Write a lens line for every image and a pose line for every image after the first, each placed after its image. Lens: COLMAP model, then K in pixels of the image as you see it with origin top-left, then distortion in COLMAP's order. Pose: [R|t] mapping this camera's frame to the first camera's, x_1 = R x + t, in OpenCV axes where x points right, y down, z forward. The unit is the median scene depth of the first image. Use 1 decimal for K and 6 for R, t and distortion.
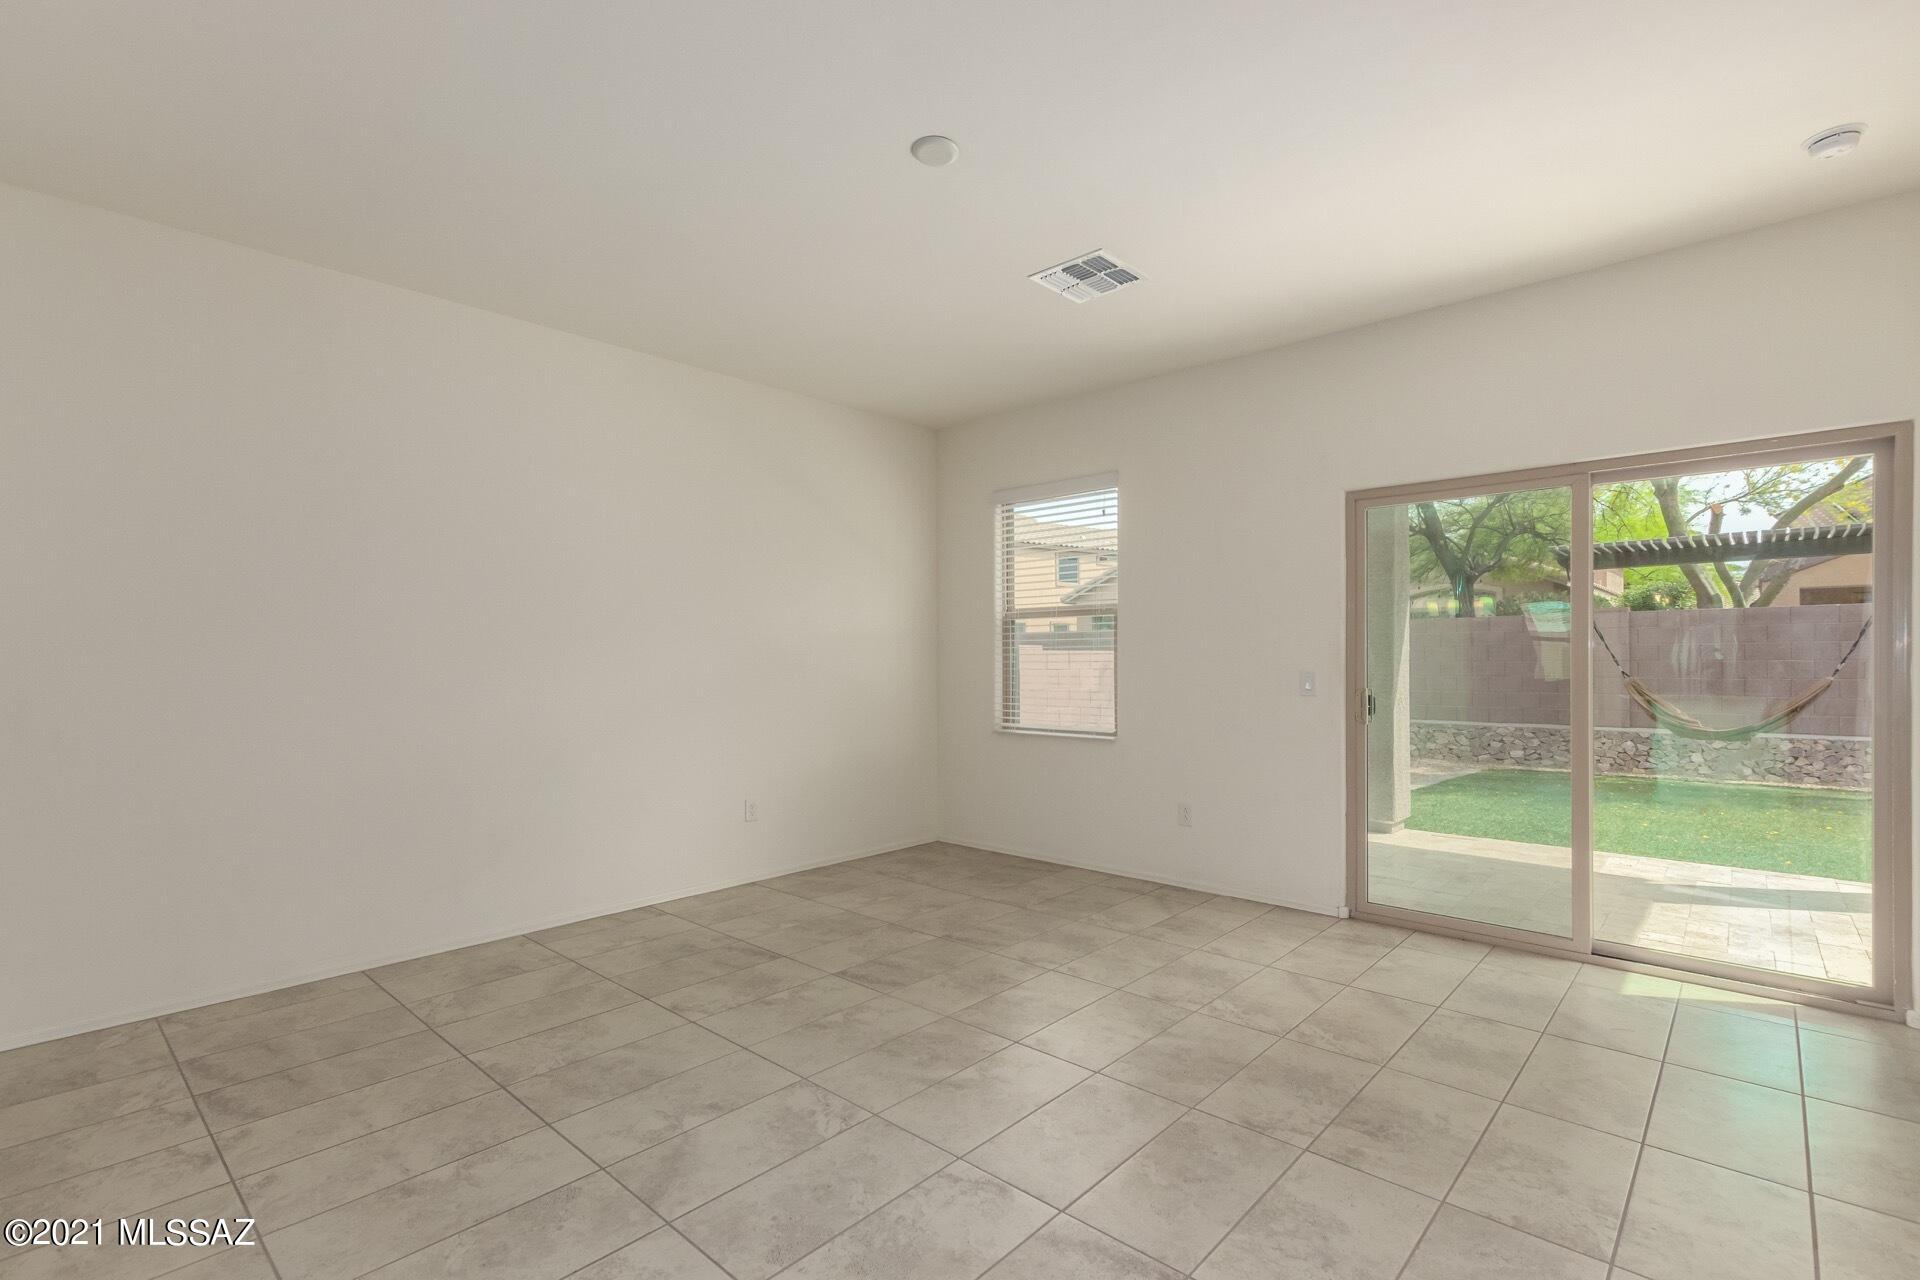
lens RADIAL K [[884.4, 0, 970.5], [0, 884.4, 655.4], [0, 0, 1]] dist [0.002861, -0.003551]
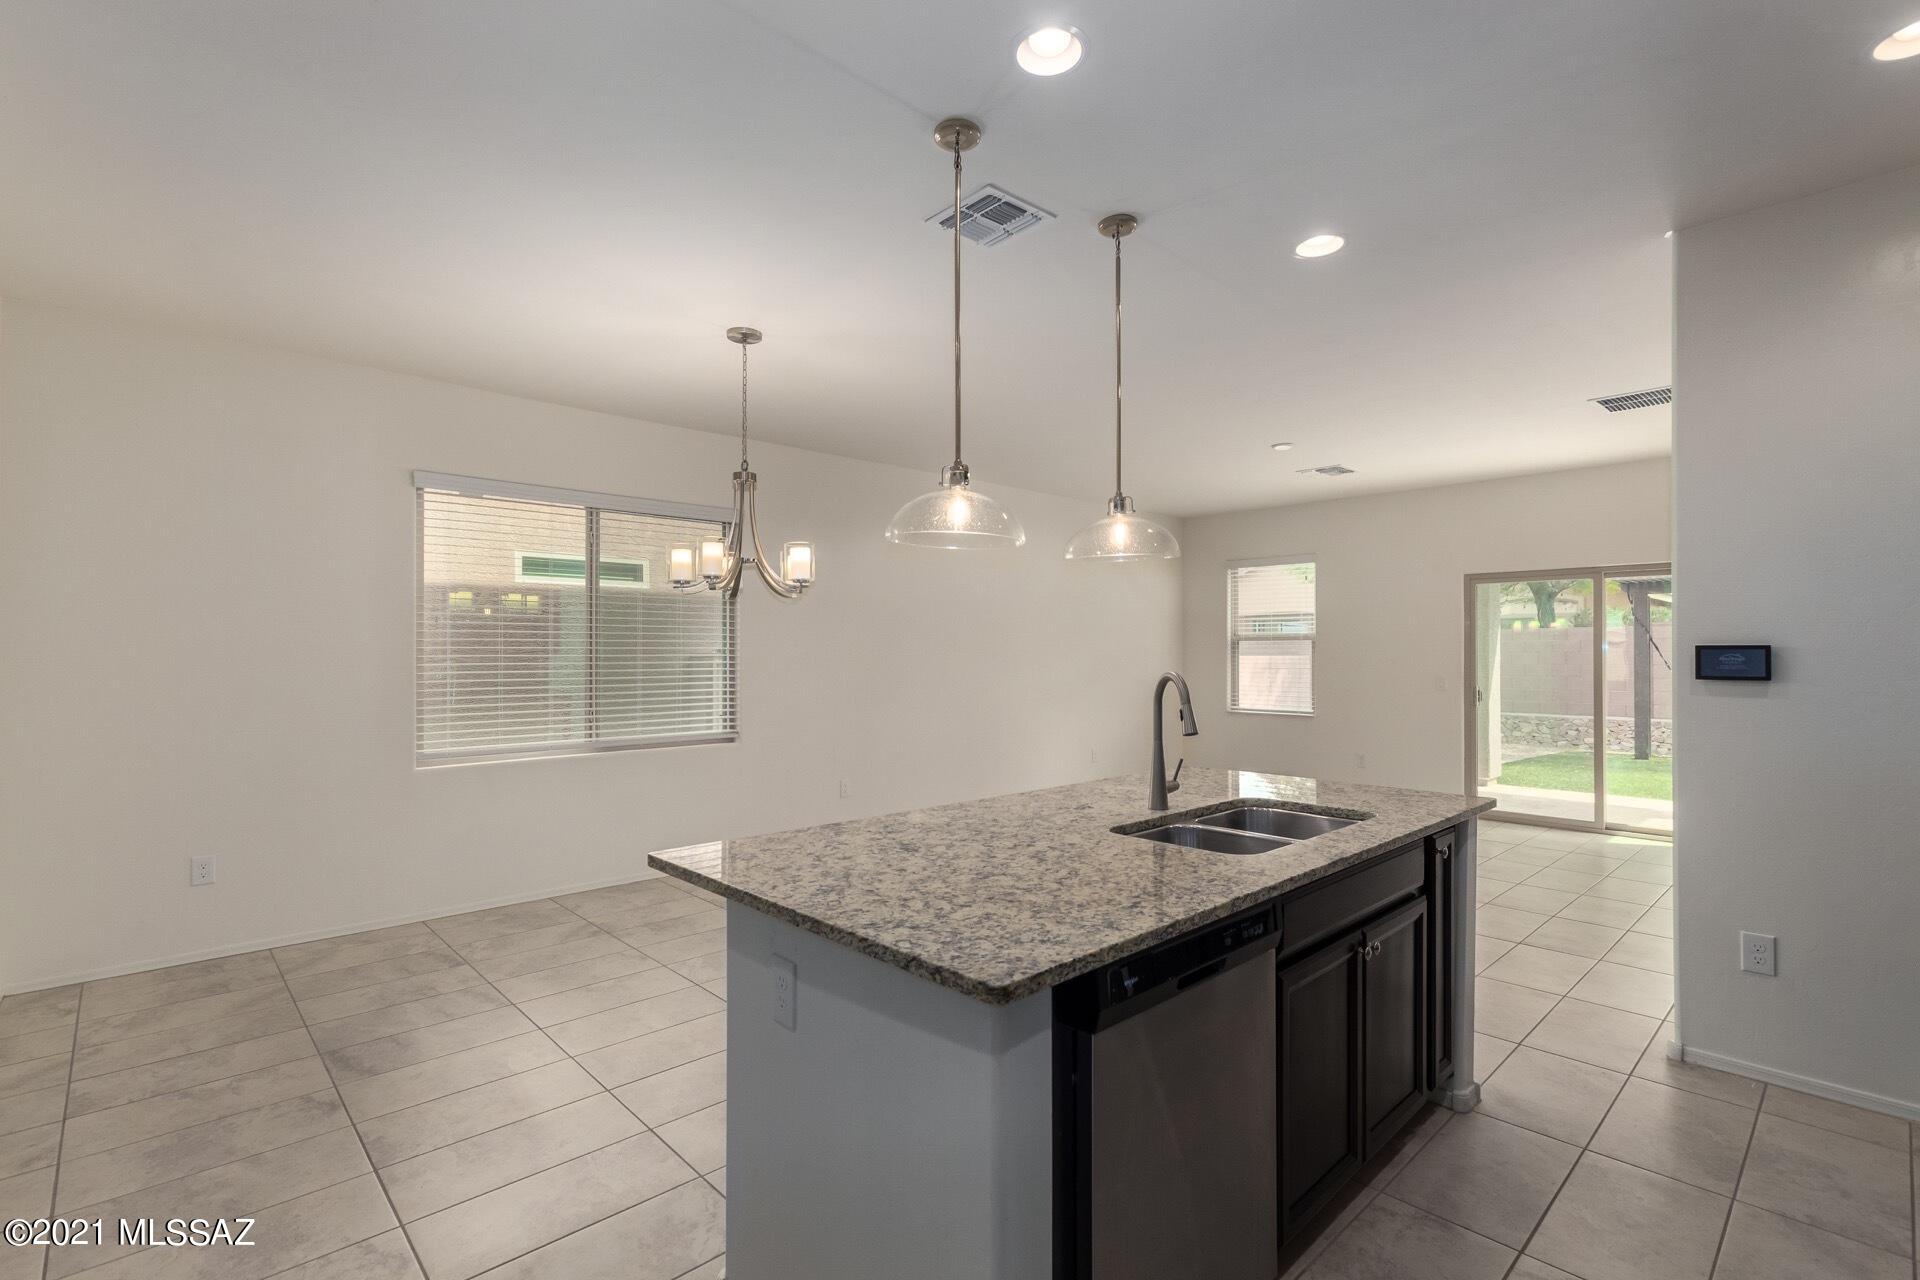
lens RADIAL K [[884.4, 0, 958.9], [0, 884.4, 643.7], [0, 0, 1]] dist [0.002861, -0.003551]
pose [[0.996438, 0.005518, -0.084151, -0.423118], [-0.005801, 0.999978, -0.003117, -0.037437], [0.084132, 0.003594, 0.996448, -0.826456]]
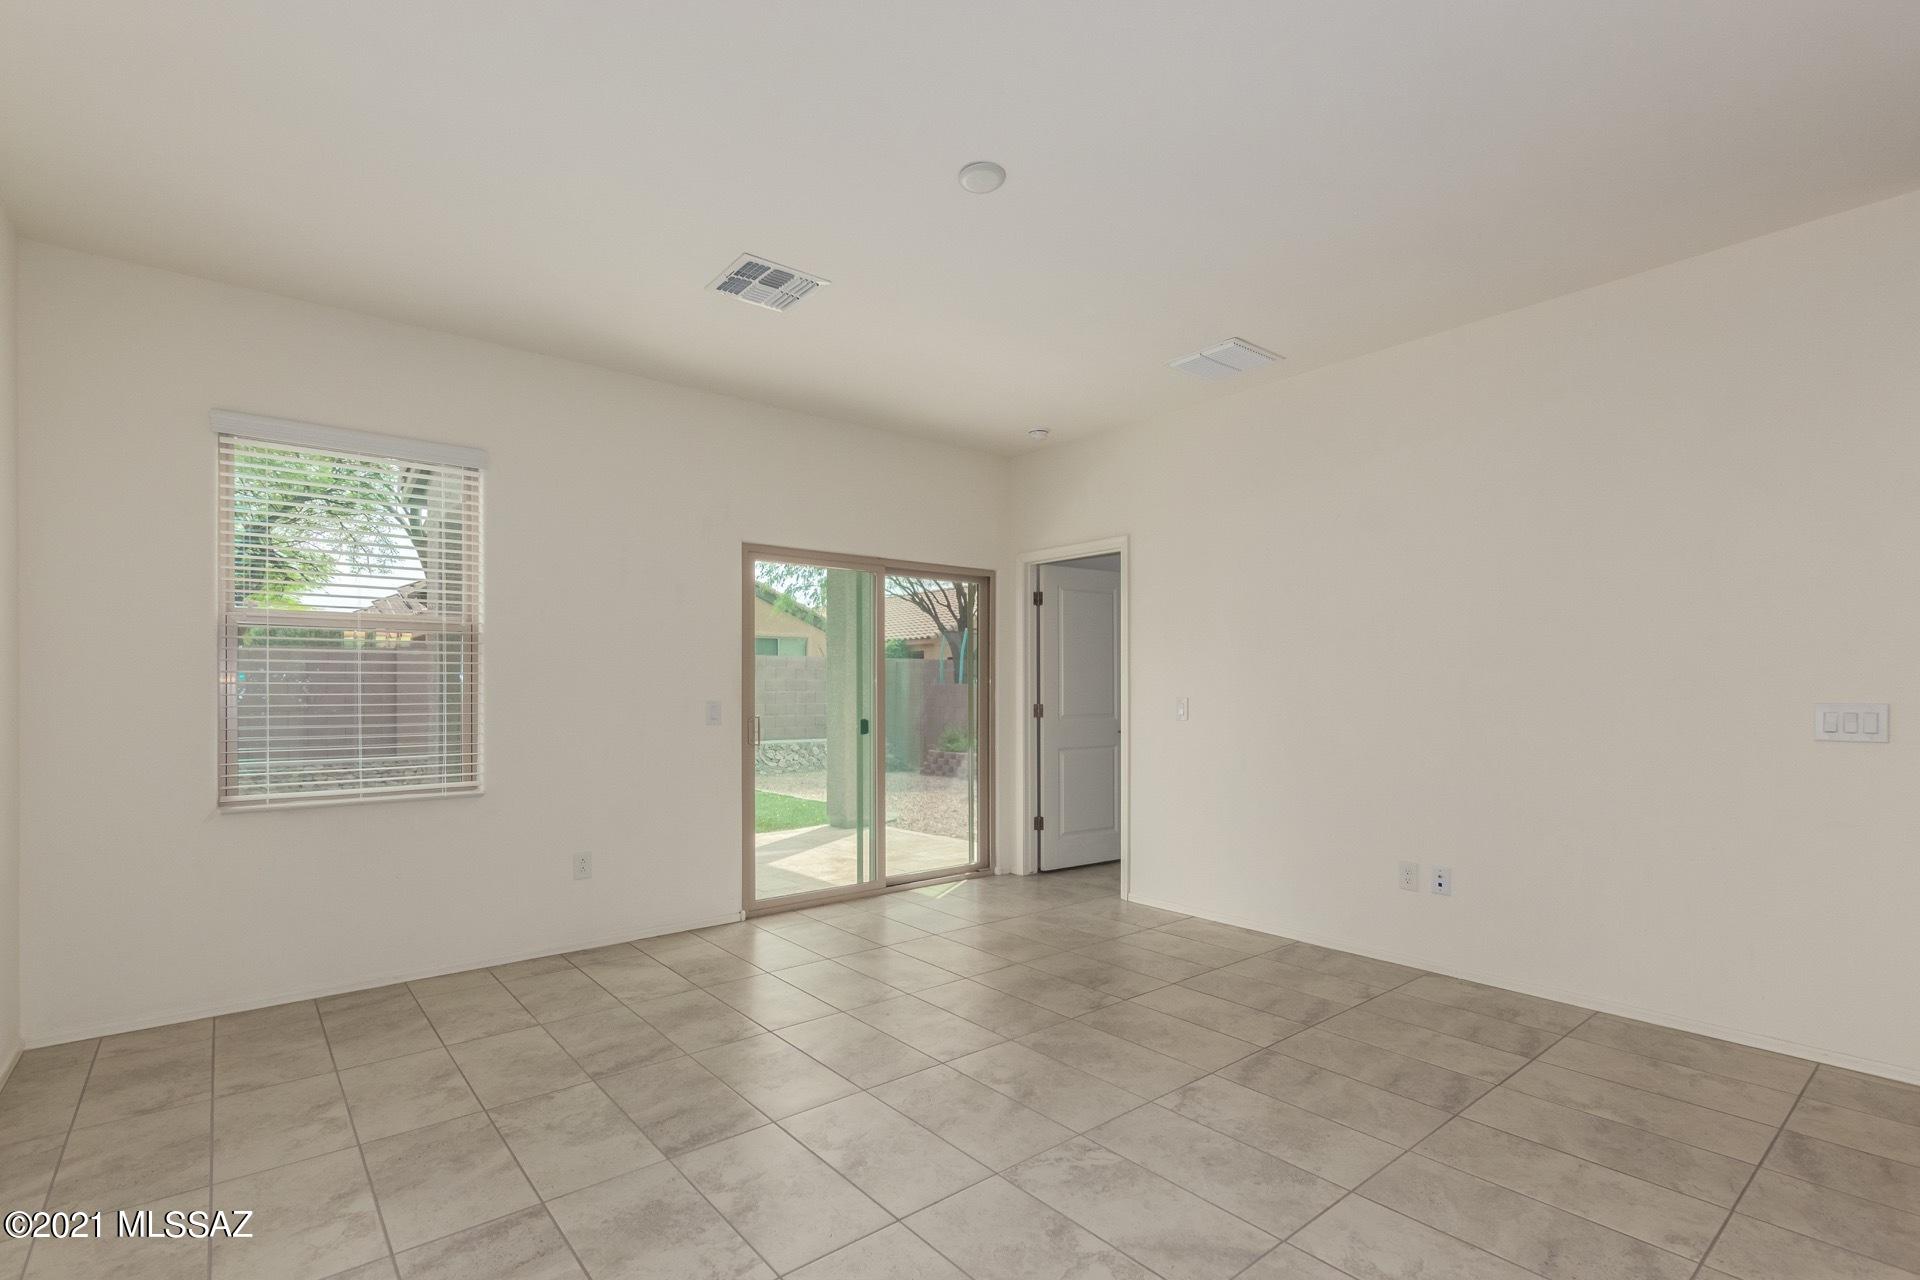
lens RADIAL K [[884.4, 0, 950.5], [0, 884.4, 696.1], [0, 0, 1]] dist [0.002861, -0.003551]
pose [[0.150181, -0.007280, 0.988632, -0.644488], [-0.003421, 0.999963, 0.007883, 0.000714], [-0.988653, -0.004566, 0.150151, 0.561200]]
